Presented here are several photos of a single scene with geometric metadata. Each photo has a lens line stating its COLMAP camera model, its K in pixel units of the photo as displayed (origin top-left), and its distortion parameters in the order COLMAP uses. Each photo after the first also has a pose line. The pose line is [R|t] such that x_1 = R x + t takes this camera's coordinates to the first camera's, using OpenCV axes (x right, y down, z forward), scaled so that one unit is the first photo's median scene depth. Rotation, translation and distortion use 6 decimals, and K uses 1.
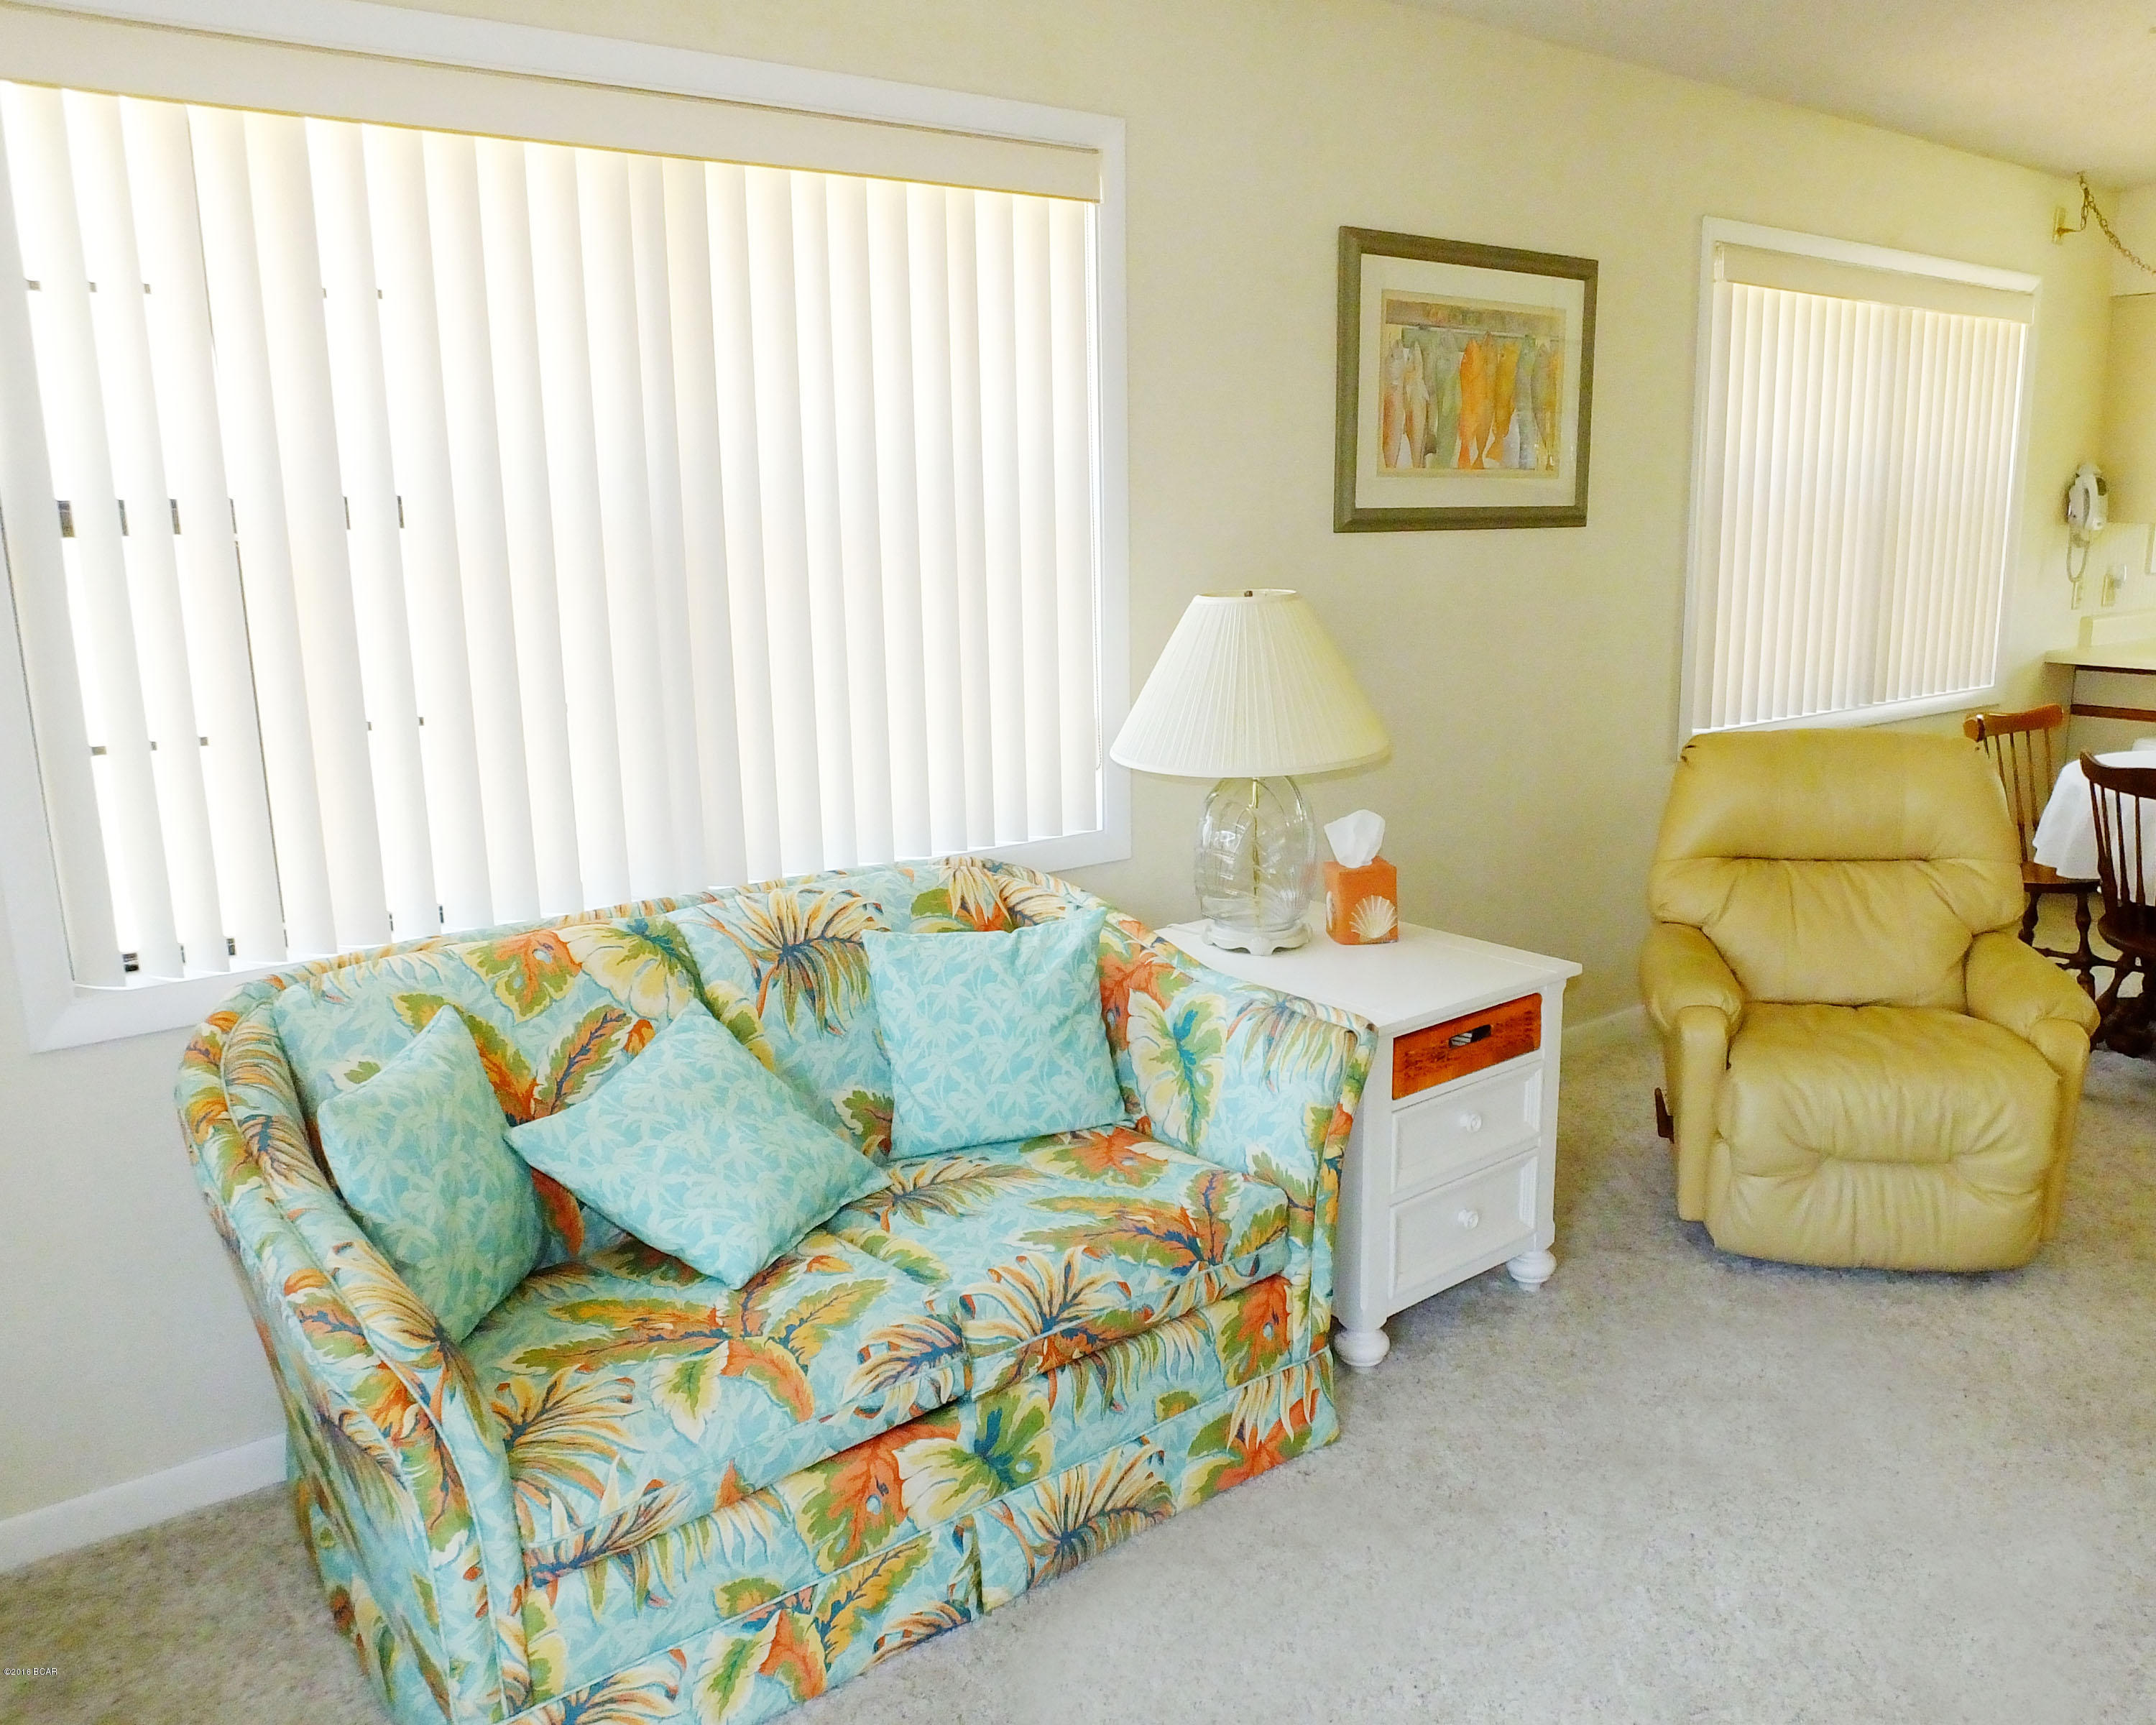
lens RADIAL K [[1647.7, 0, 1172.9], [0, 1647.7, 902.1], [0, 0, 1]] dist [-0.093974, 0.043954]
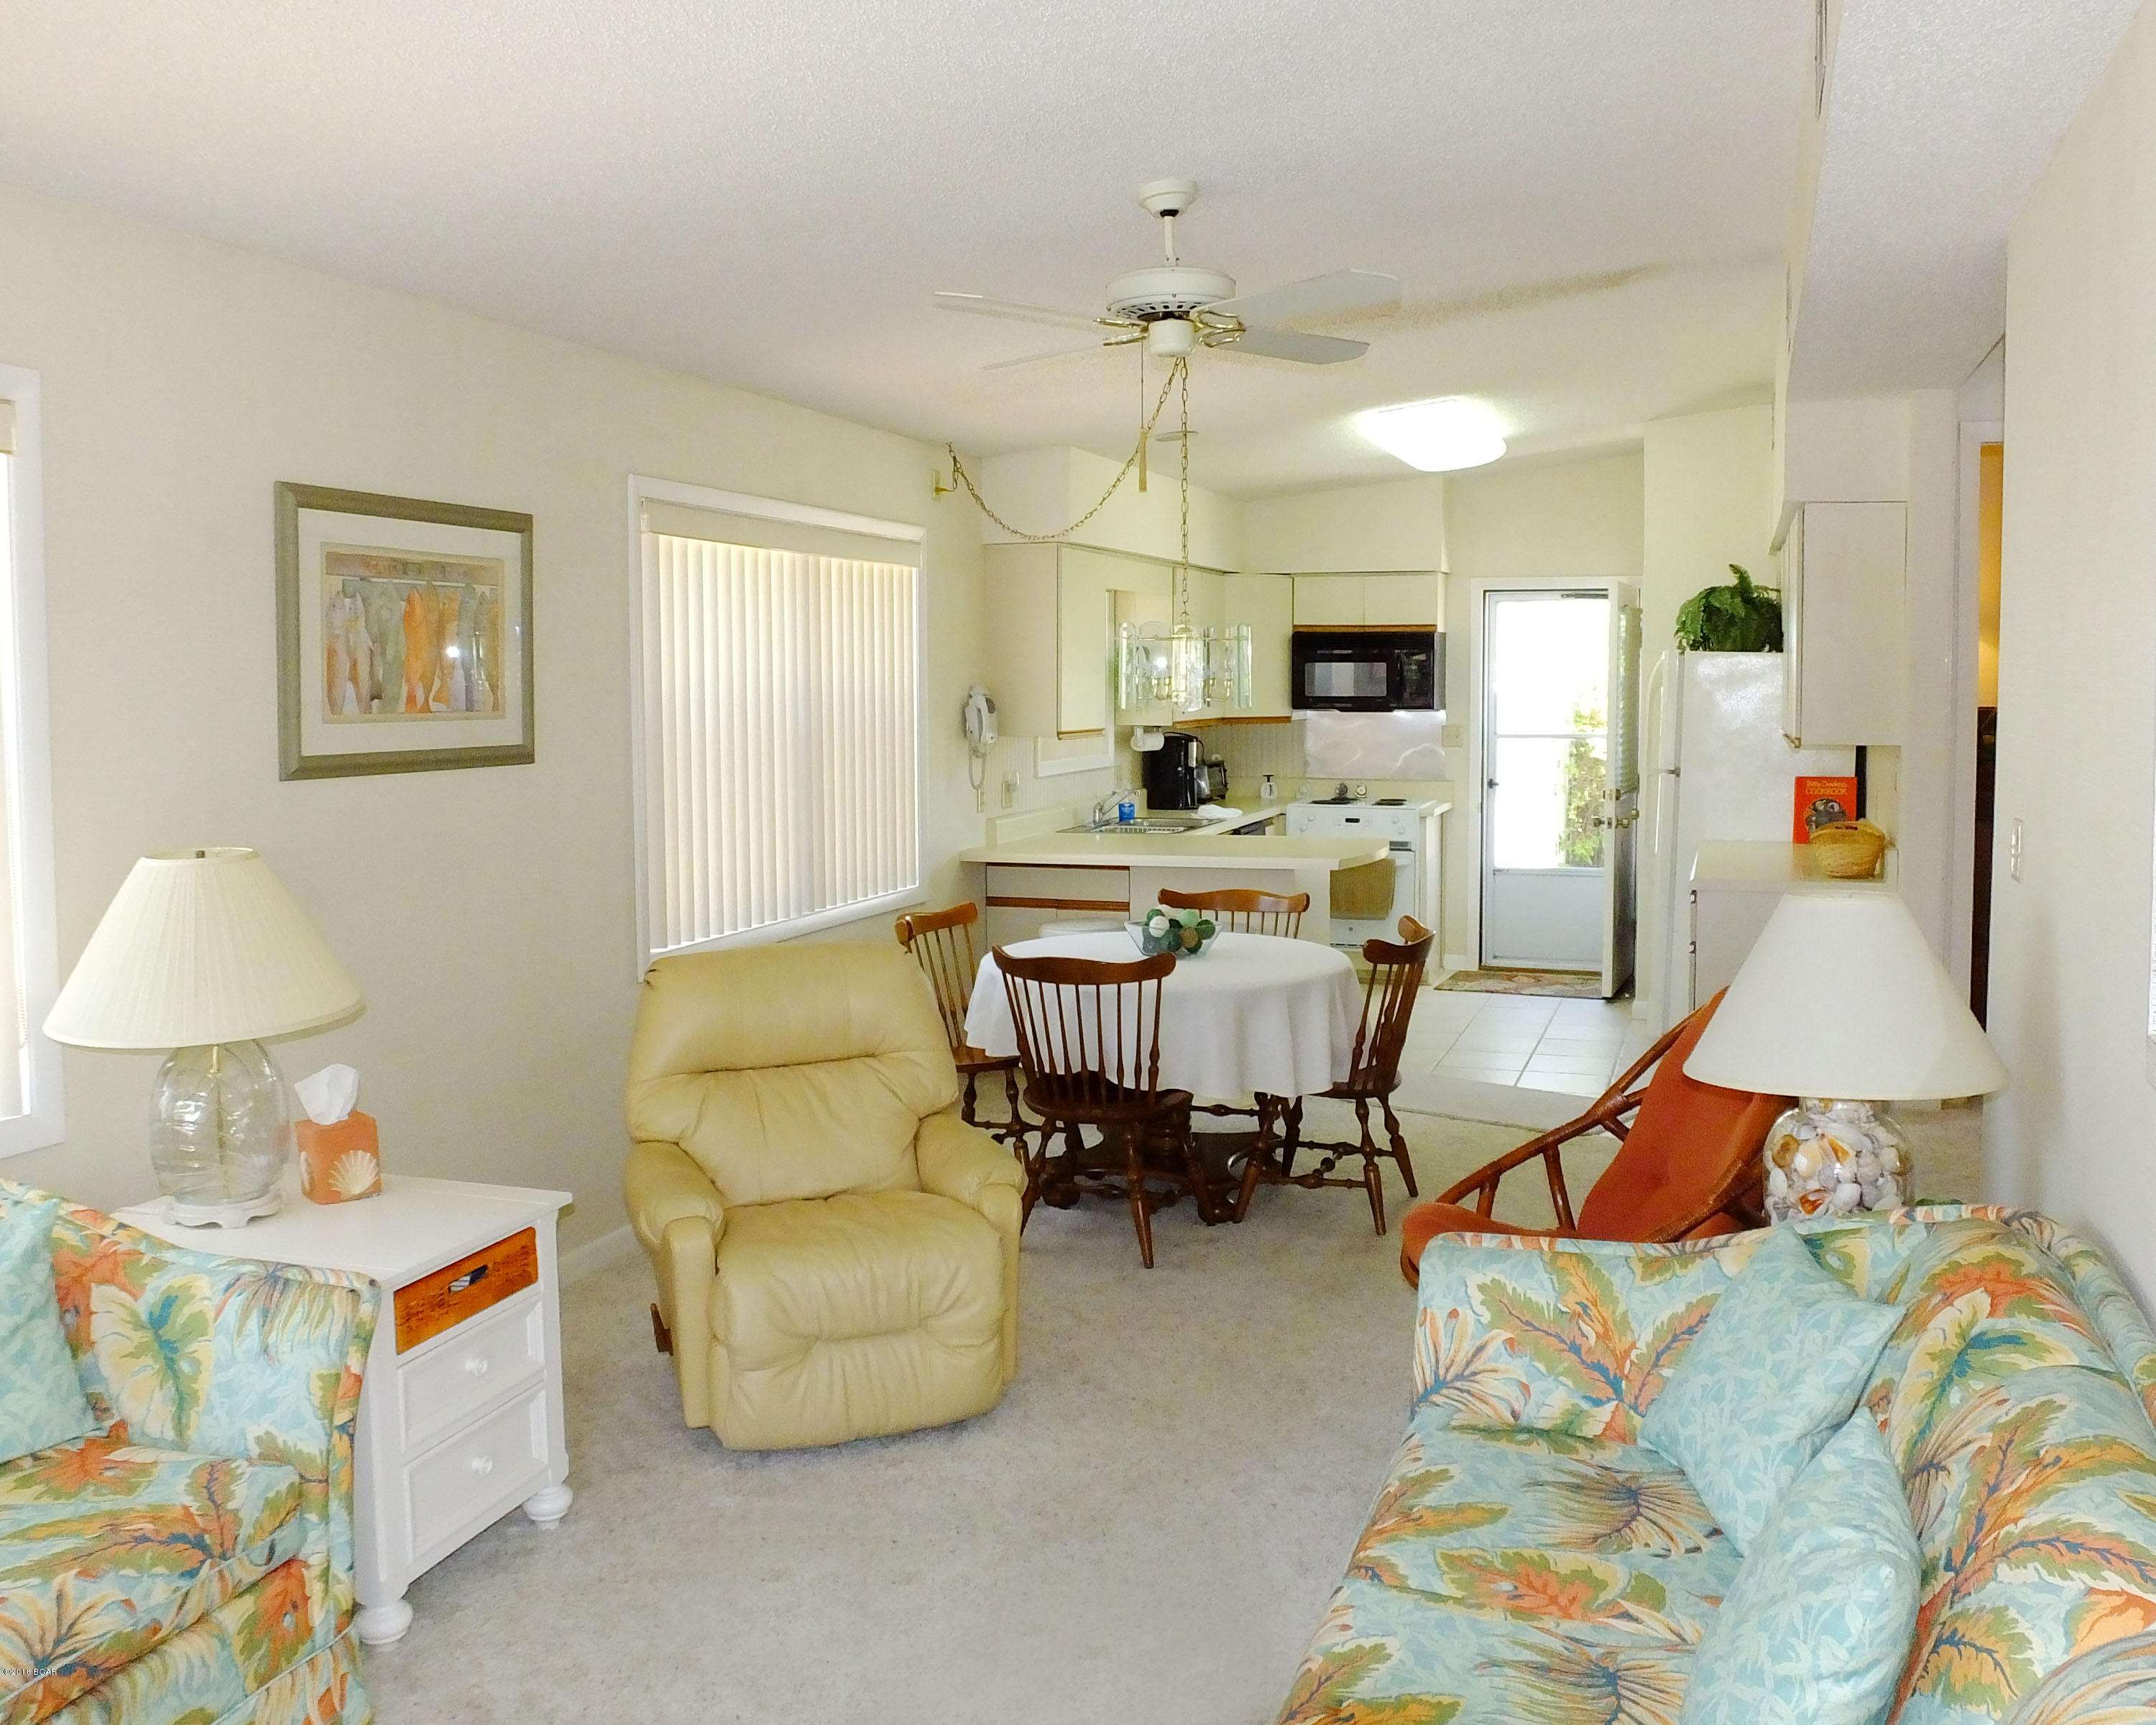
lens RADIAL K [[1801.7, 0, 1080.3], [0, 1801.7, 829.1], [0, 0, 1]] dist [-0.072633, 0.052893]
pose [[0.851141, -0.034842, 0.523779, -0.062099], [0.118073, 0.984934, -0.126351, -0.007871], [-0.511485, 0.169387, 0.842431, -0.160329]]
